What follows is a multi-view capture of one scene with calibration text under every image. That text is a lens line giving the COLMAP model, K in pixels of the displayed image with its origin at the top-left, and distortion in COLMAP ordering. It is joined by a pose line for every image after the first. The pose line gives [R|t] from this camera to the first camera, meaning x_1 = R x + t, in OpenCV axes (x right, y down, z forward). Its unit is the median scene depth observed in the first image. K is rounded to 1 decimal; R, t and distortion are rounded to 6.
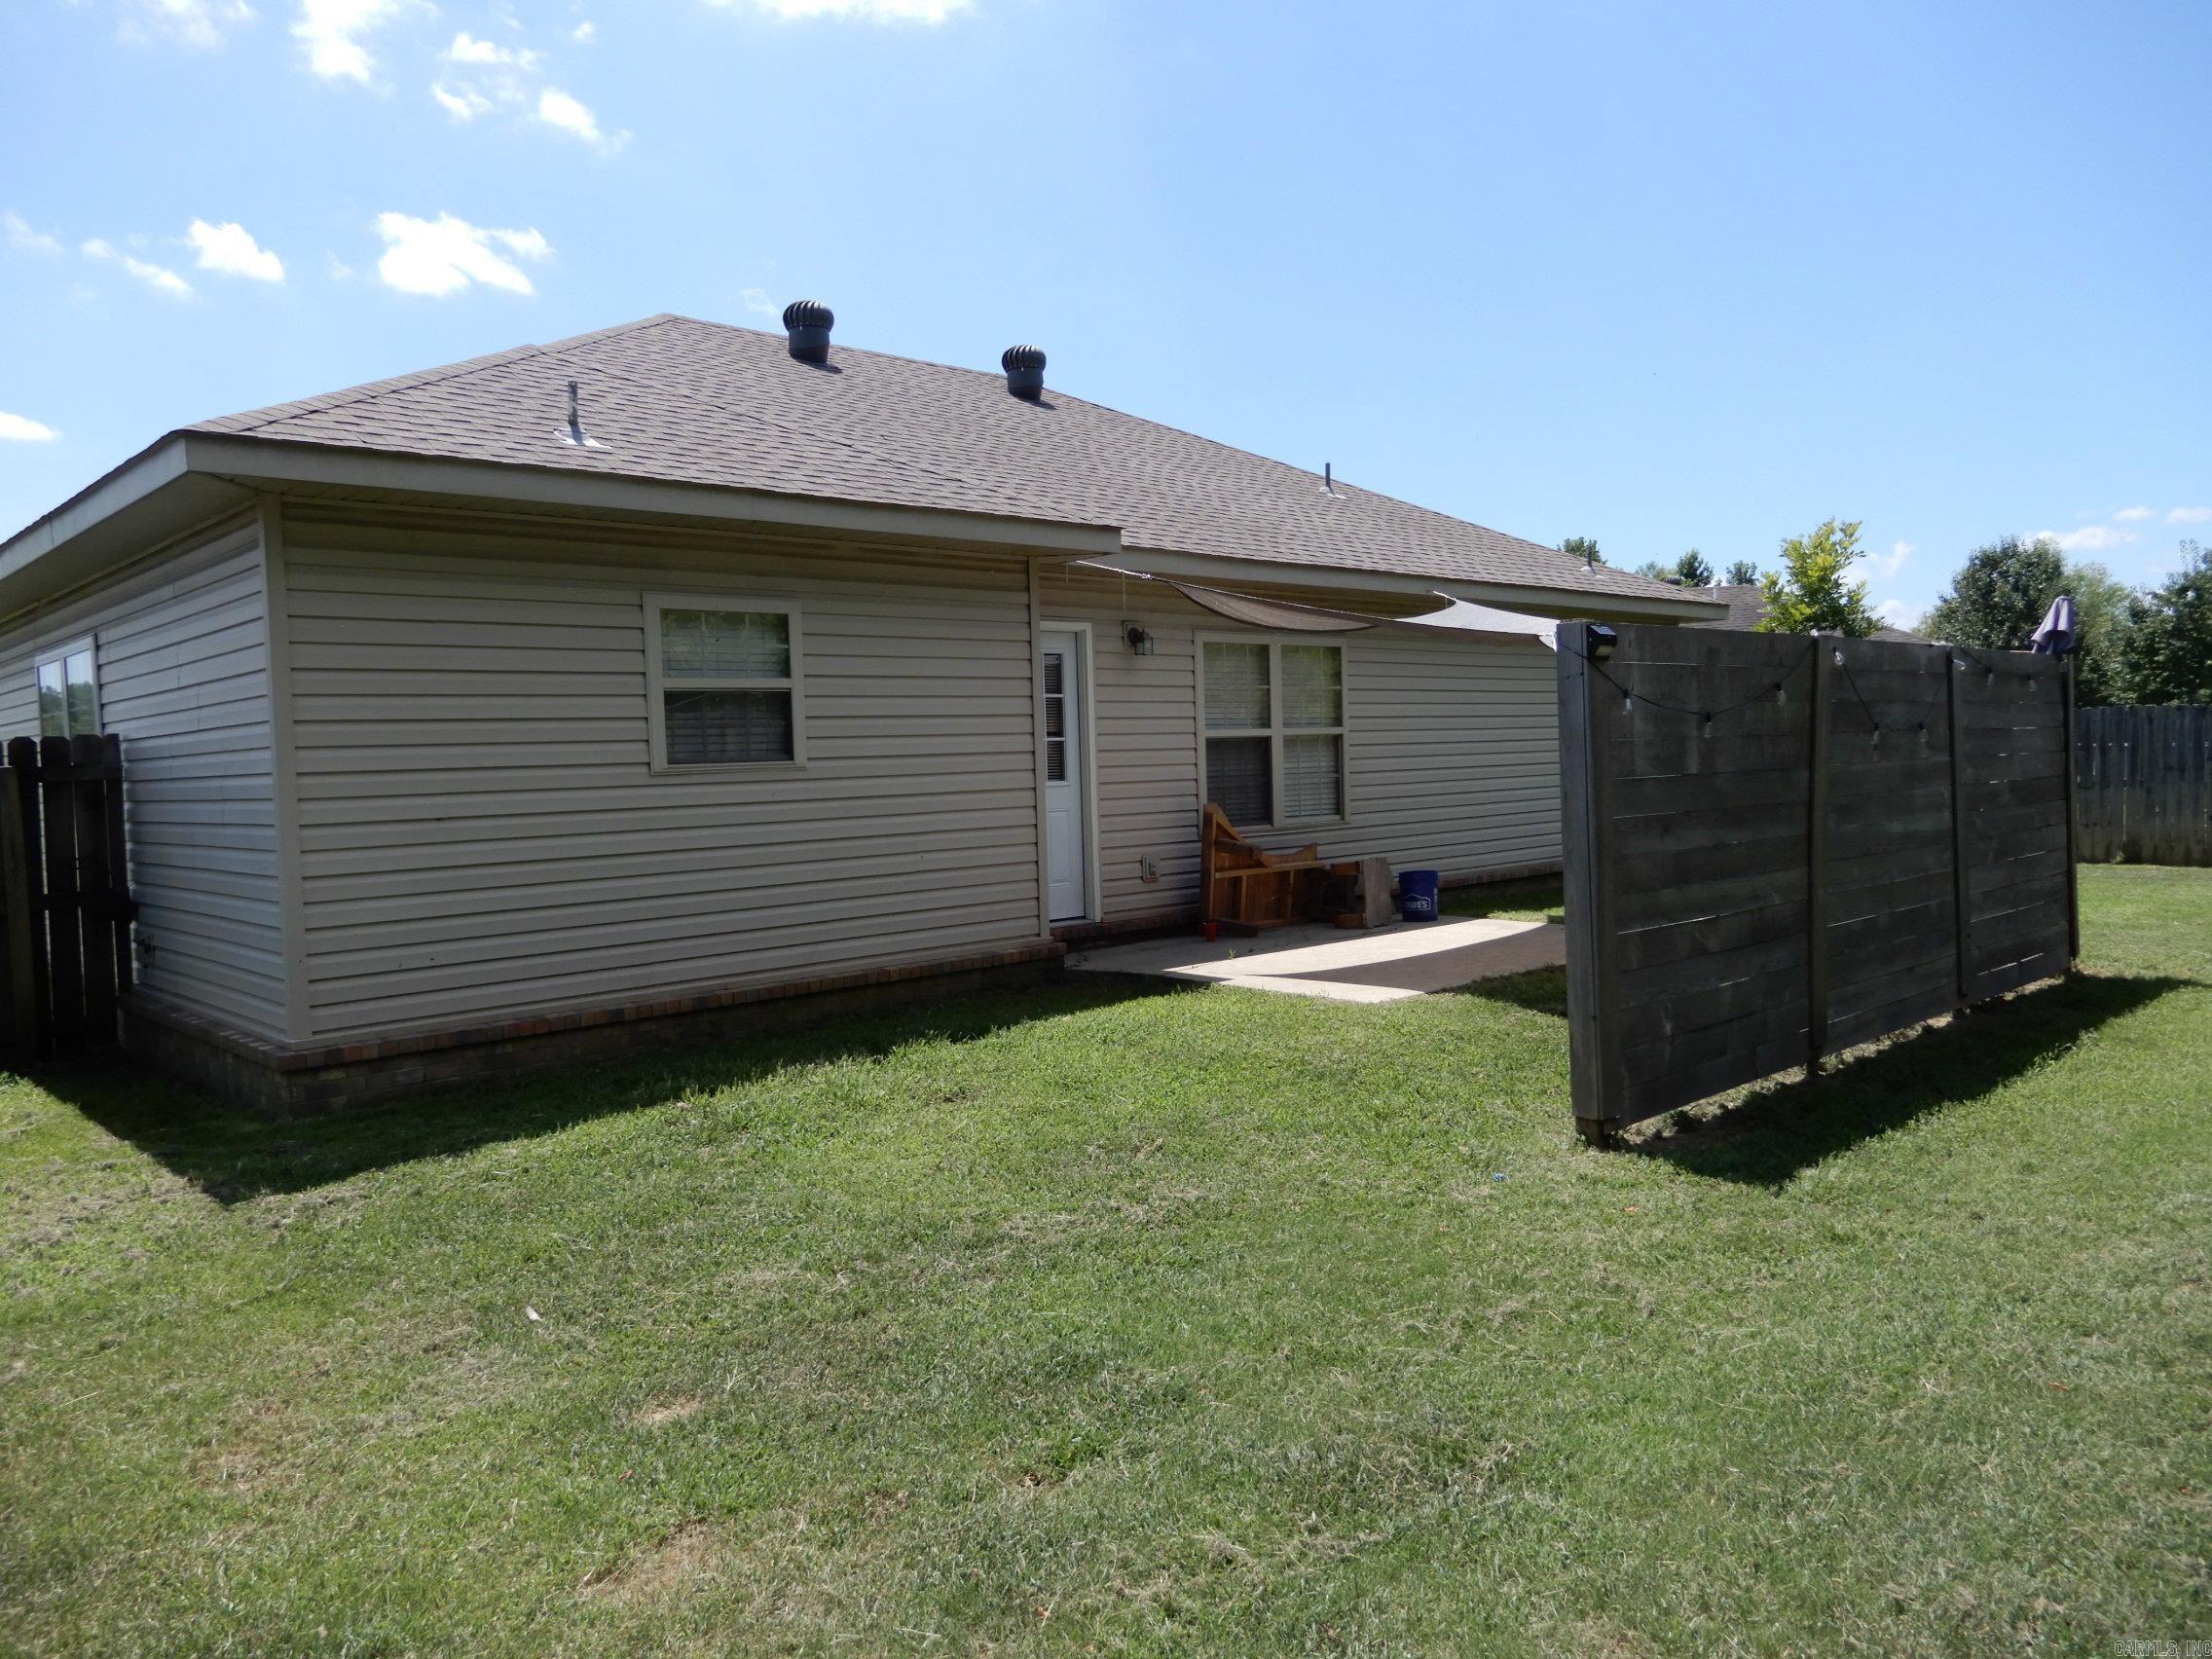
lens RADIAL K [[1575.6, 0, 1098.4], [0, 1575.6, 818.6], [0, 0, 1]] dist [0.002741, -0.003579]
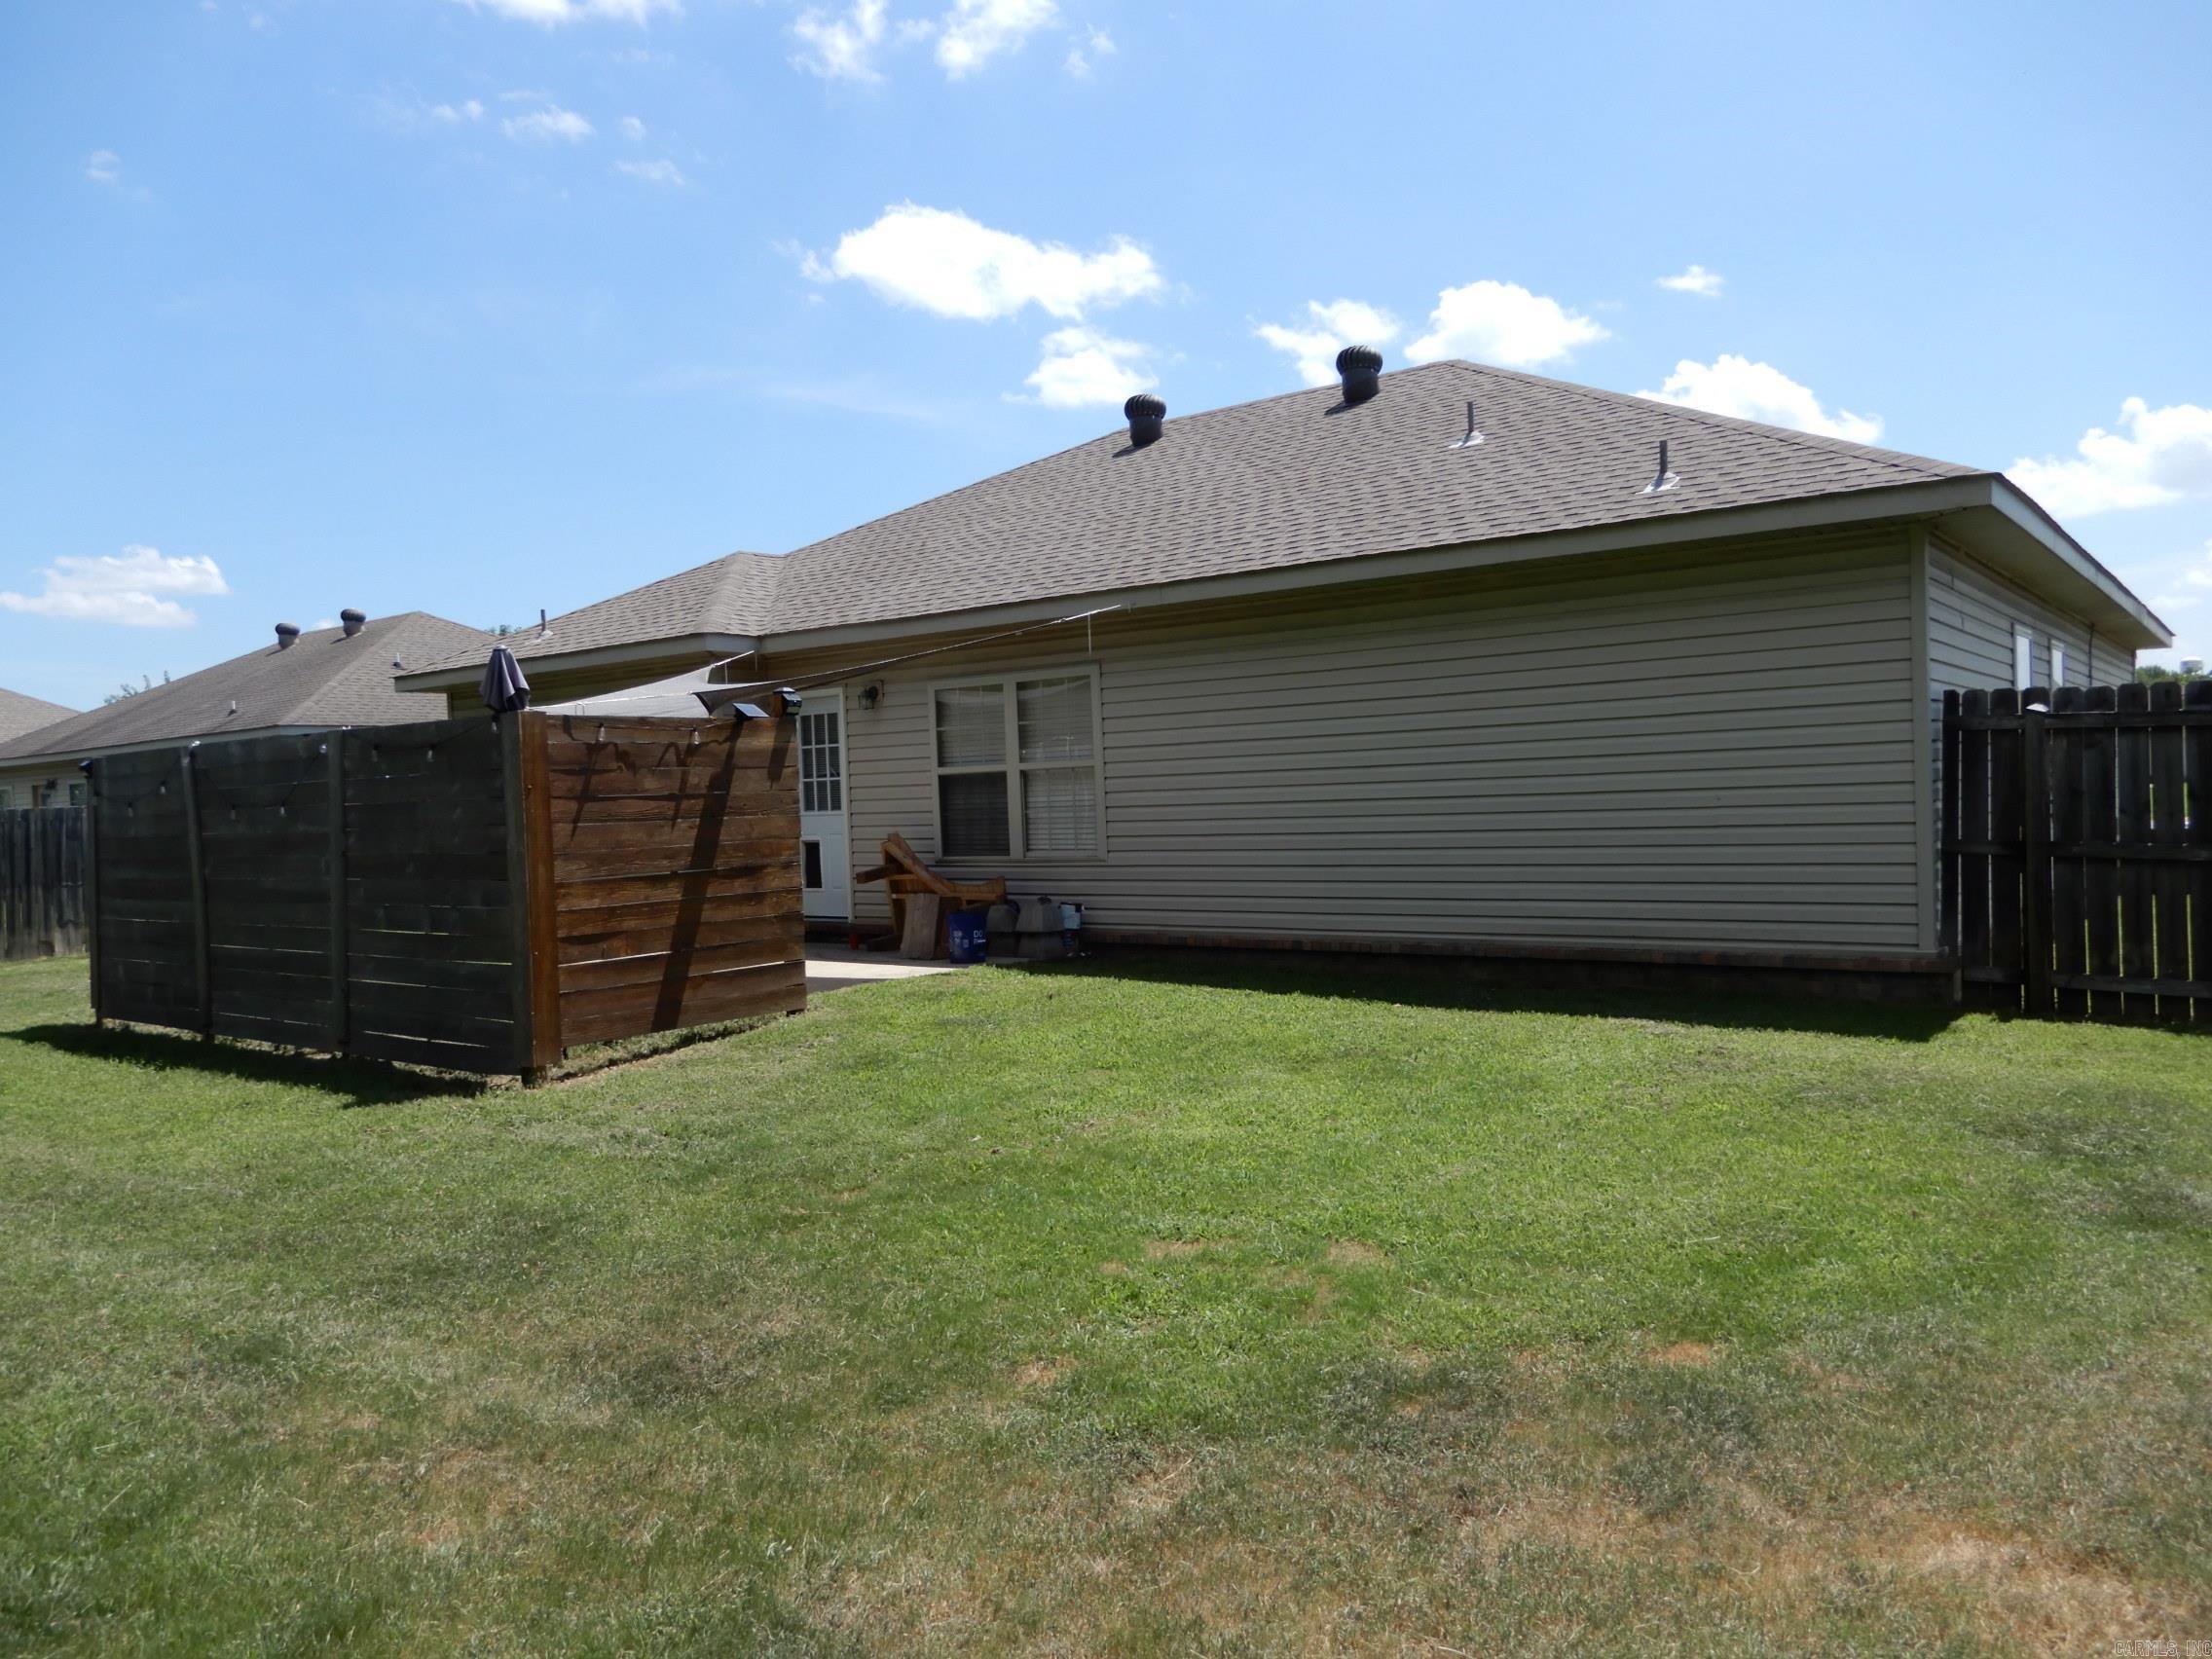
lens RADIAL K [[1575.6, 0, 1100.2], [0, 1575.6, 838.4], [0, 0, 1]] dist [0.002741, -0.003579]
pose [[0.170139, 0.052927, -0.983998, 1.242126], [-0.006284, 0.998595, 0.052626, -0.068400], [0.985400, -0.002770, 0.170232, 0.955053]]
